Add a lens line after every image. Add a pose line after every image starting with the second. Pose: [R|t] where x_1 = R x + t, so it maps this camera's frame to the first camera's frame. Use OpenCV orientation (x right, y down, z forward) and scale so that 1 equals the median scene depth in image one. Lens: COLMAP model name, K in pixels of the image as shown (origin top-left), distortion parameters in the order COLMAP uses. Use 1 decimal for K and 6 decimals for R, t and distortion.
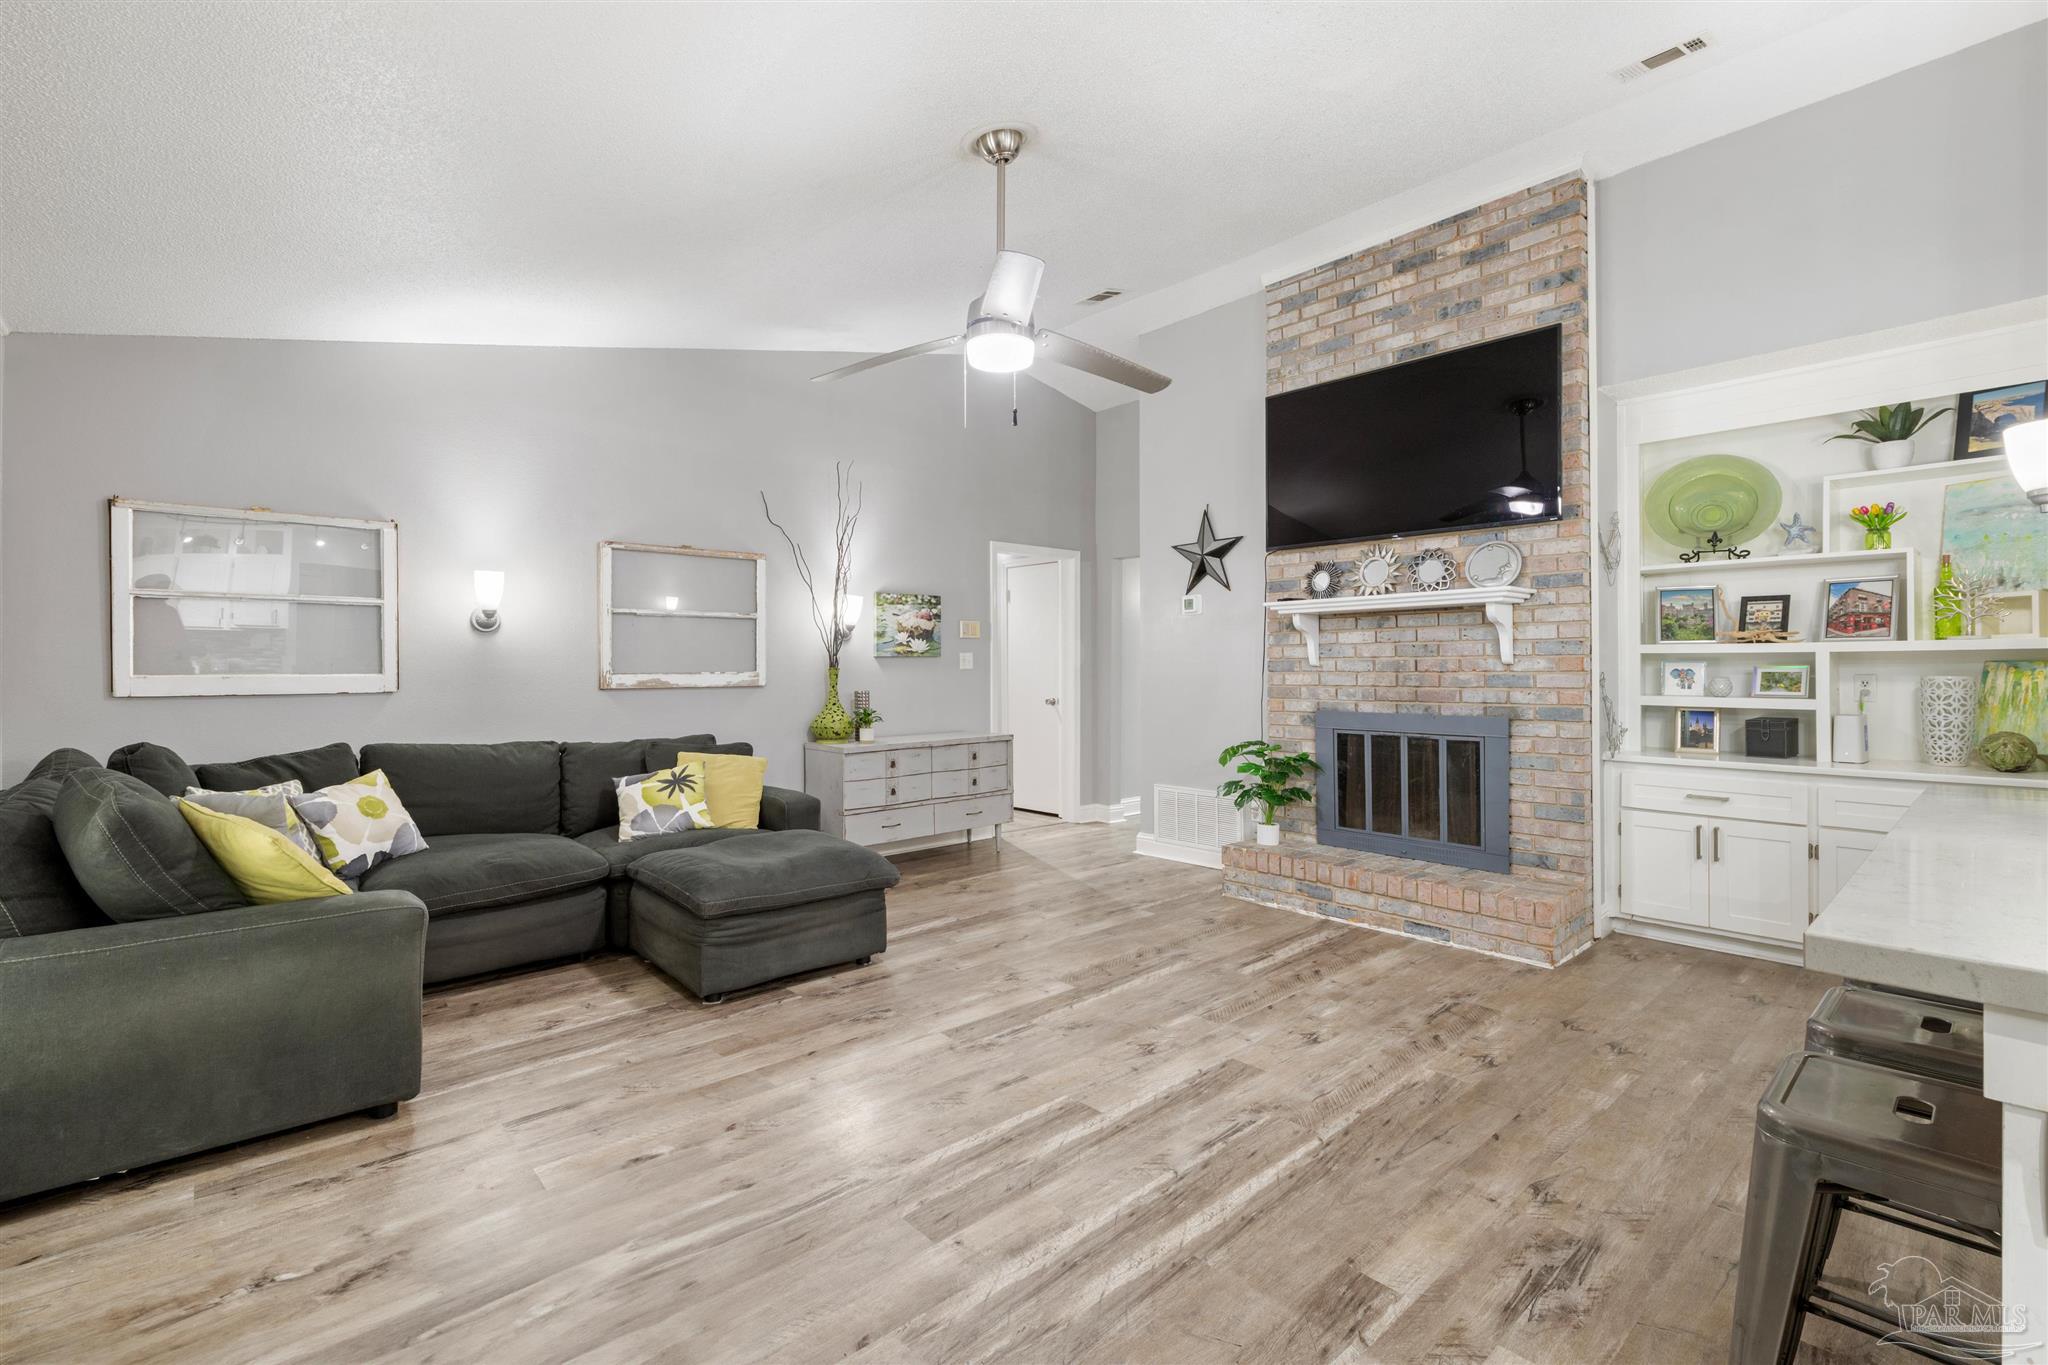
lens RADIAL K [[911.5, 0, 982.6], [0, 911.5, 667.8], [0, 0, 1]] dist [-0.000943, -0.000394]
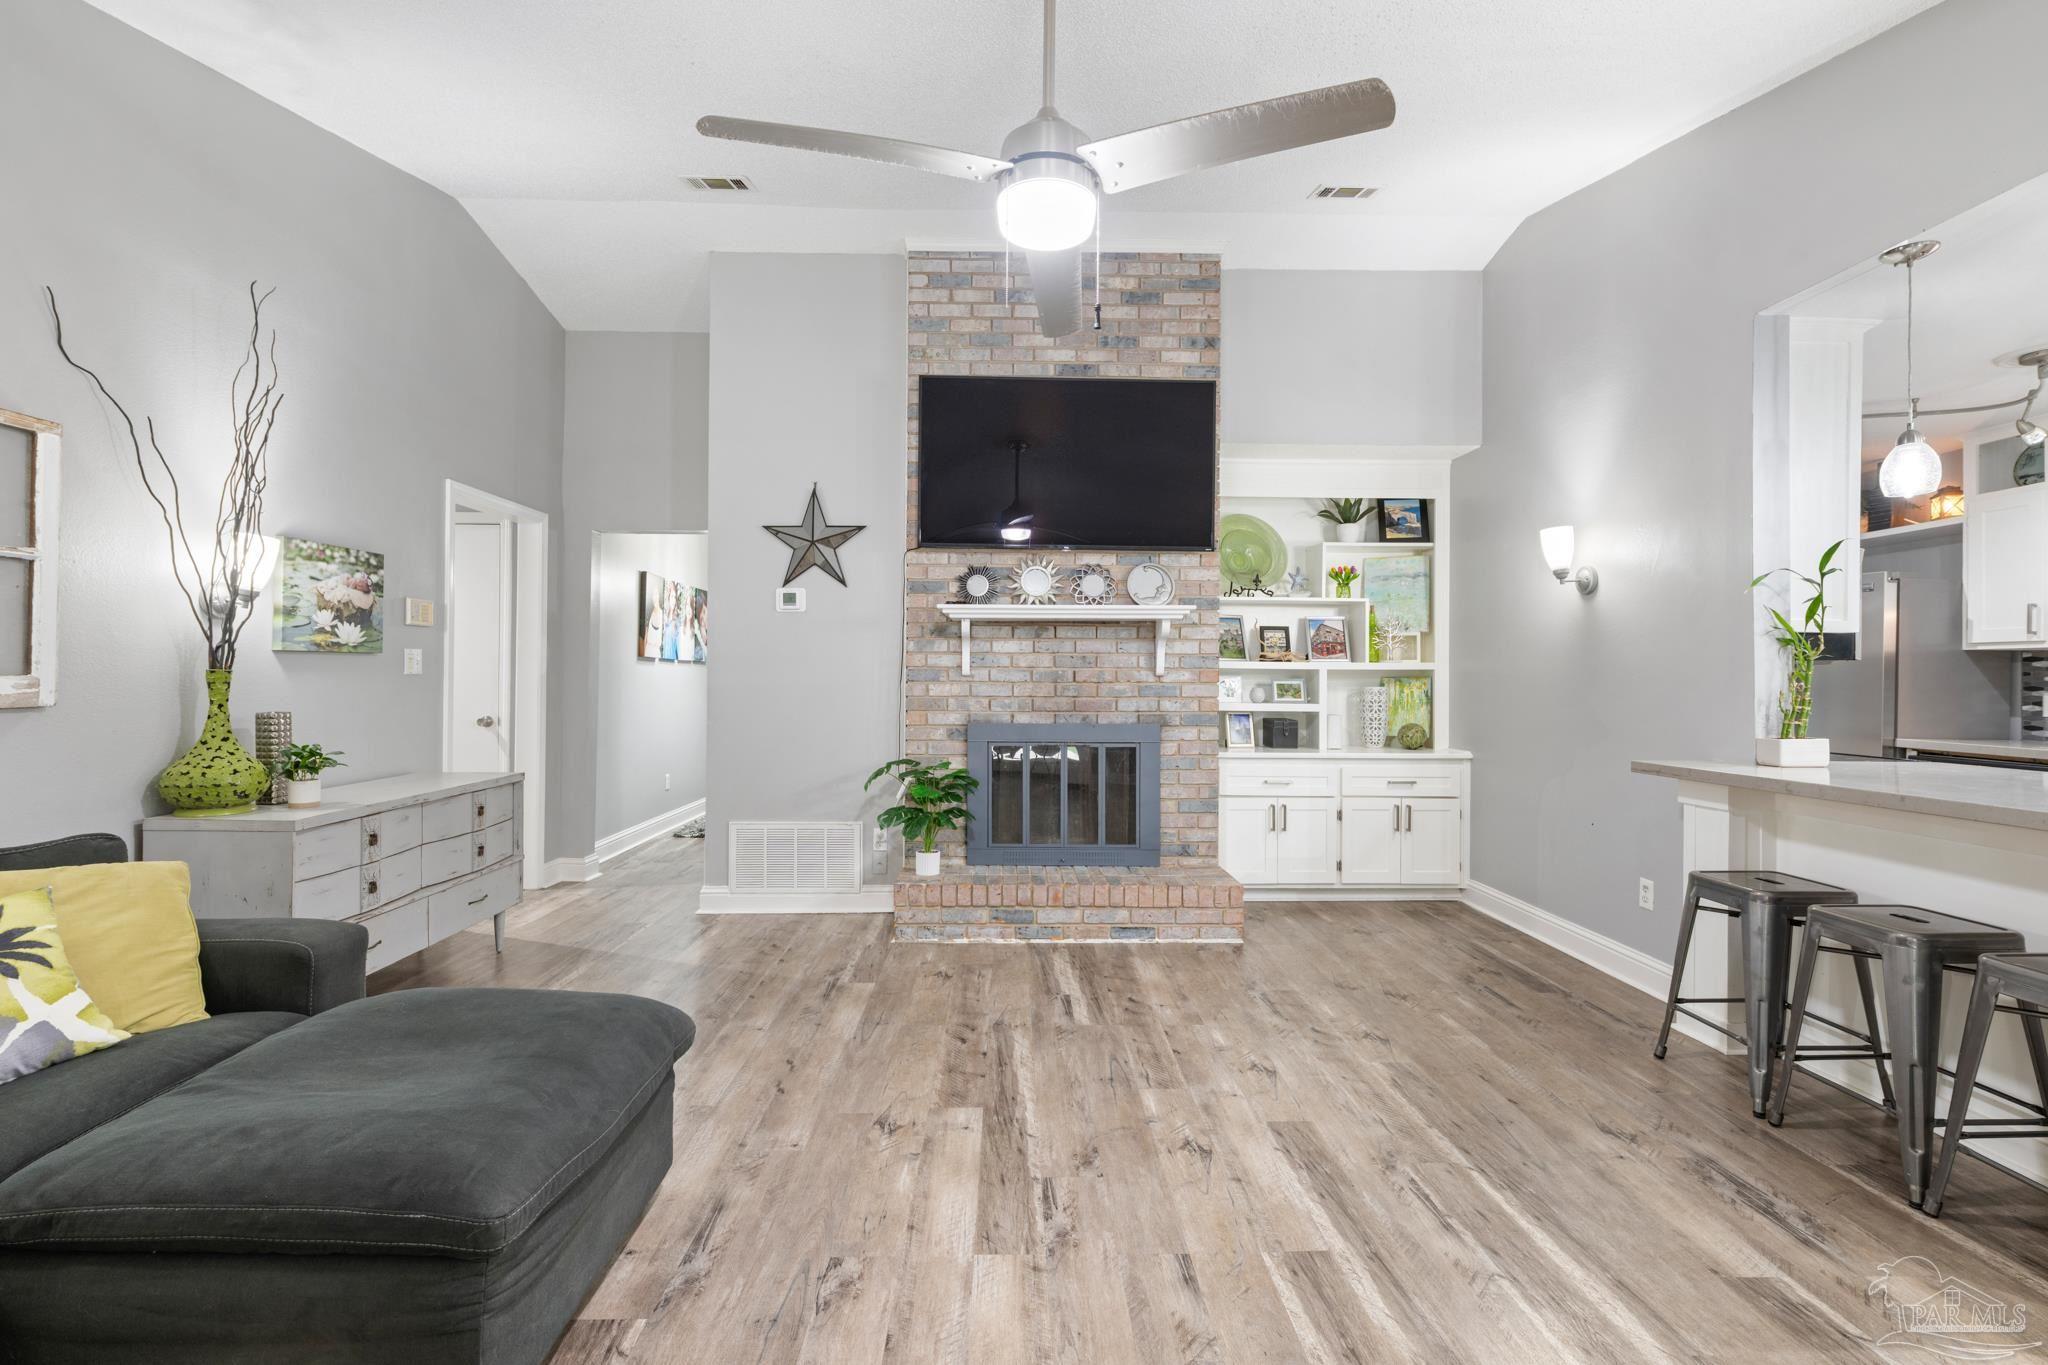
lens RADIAL K [[911.5, 0, 1022.0], [0, 911.5, 675.9], [0, 0, 1]] dist [-0.000943, -0.000394]
pose [[0.629272, 0.009499, 0.777127, -0.392973], [-0.009021, 0.999947, -0.004918, 0.002827], [-0.777133, -0.003916, 0.629325, 0.439619]]
